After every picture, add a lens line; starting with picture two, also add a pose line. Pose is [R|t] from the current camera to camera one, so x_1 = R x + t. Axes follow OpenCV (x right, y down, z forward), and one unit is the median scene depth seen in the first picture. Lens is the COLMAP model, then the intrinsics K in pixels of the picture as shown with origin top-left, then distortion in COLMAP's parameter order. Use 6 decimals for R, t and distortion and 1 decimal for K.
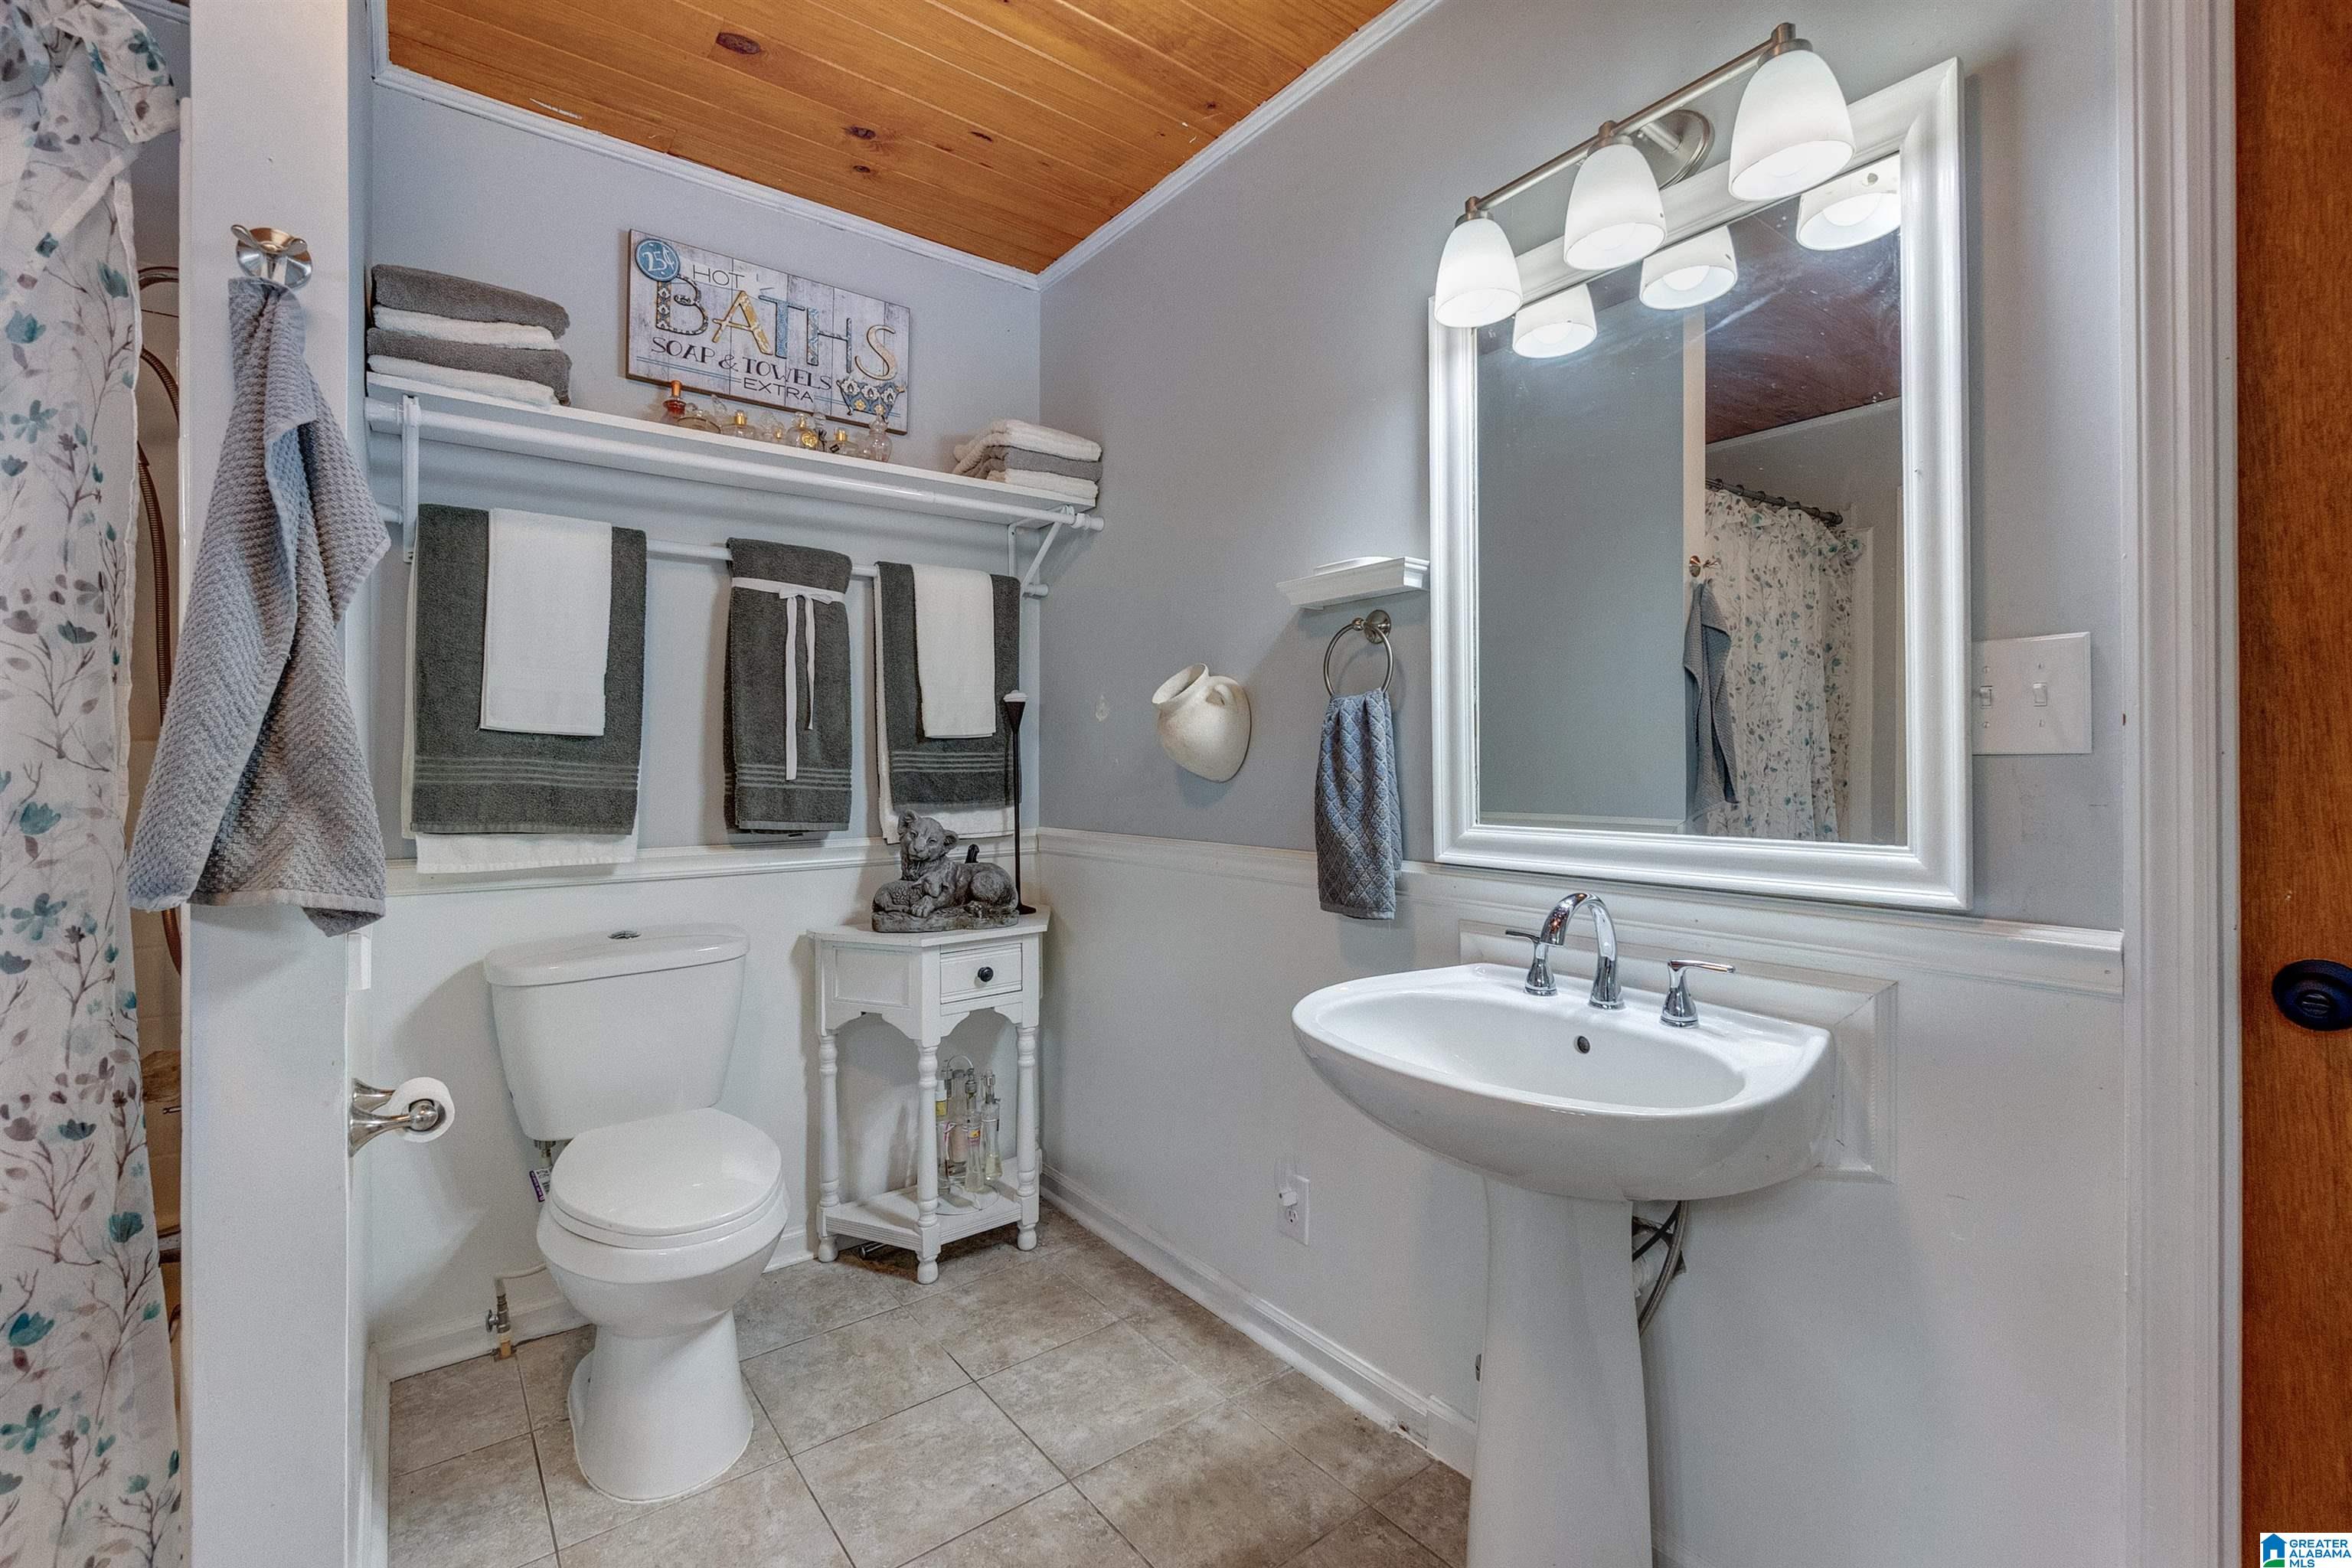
lens RADIAL K [[1023.9, 0, 1170.2], [0, 1023.9, 787.4], [0, 0, 1]] dist [-0.001400, 0.000083]
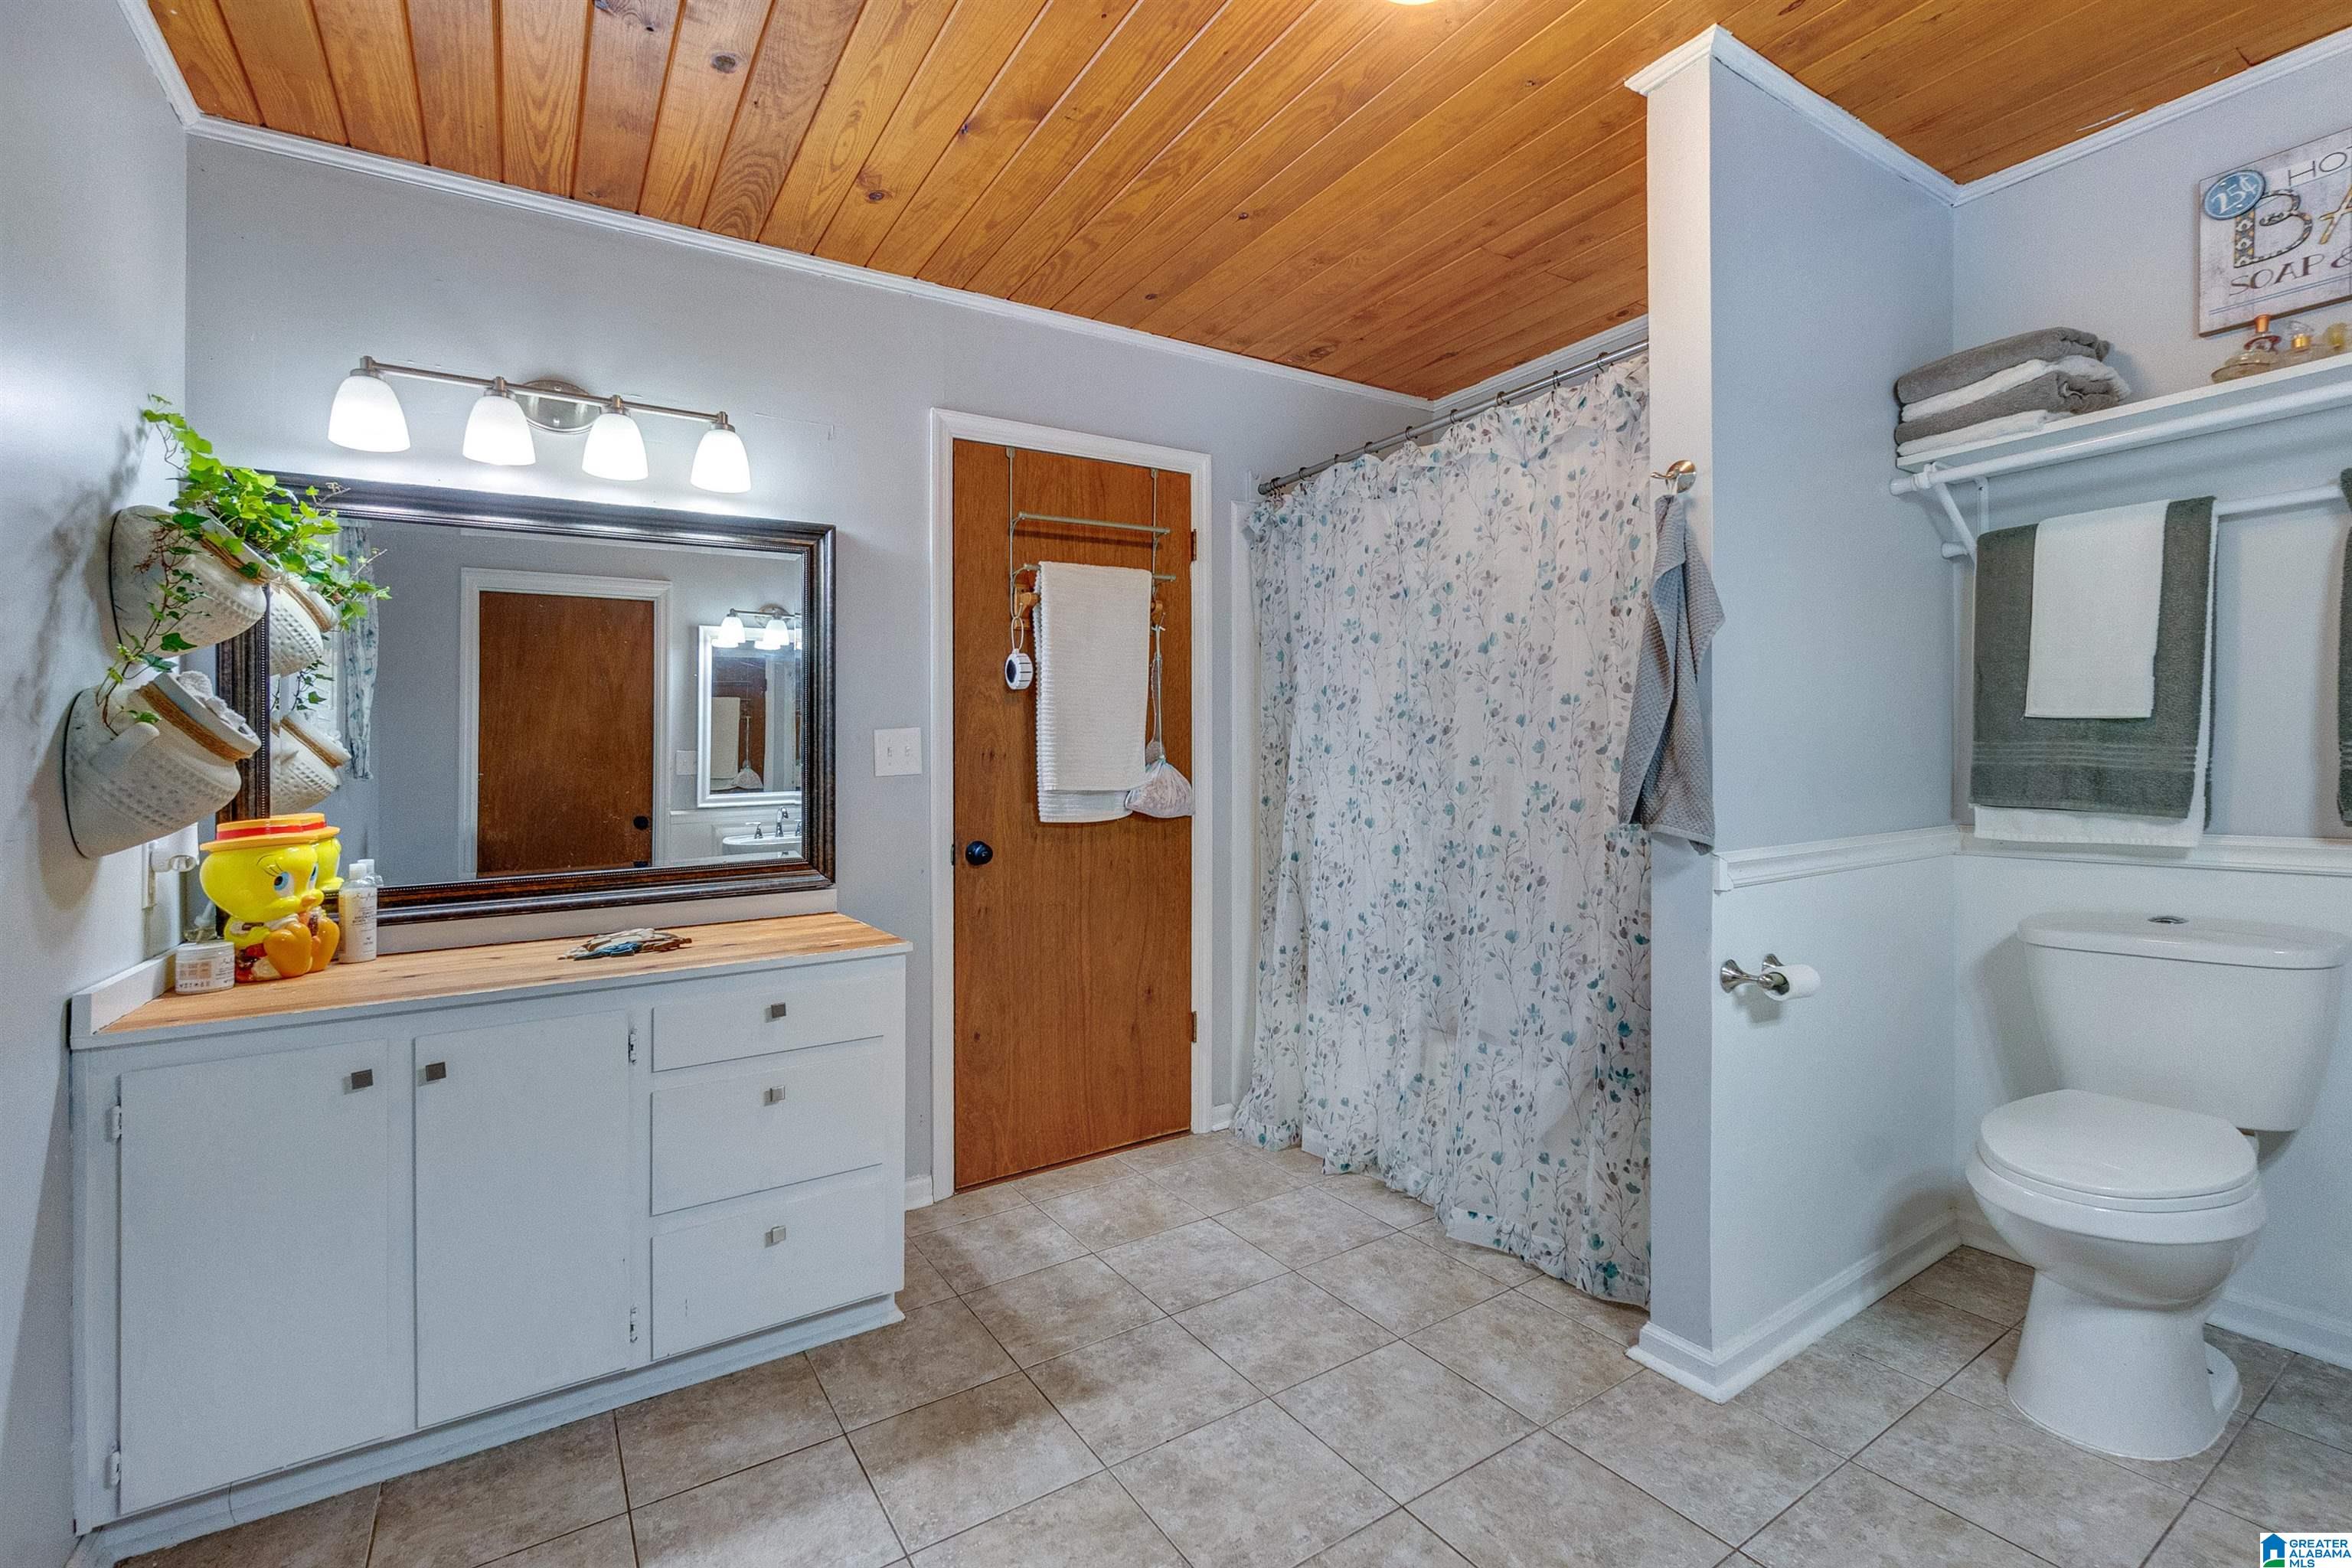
lens RADIAL K [[1023.9, 0, 1172.3], [0, 1023.9, 770.3], [0, 0, 1]] dist [-0.001400, 0.000083]
pose [[-0.082982, 0.015360, -0.996433, 0.526703], [0.000869, 0.999882, 0.015340, -0.015104], [0.996551, 0.000407, -0.082986, 0.134769]]
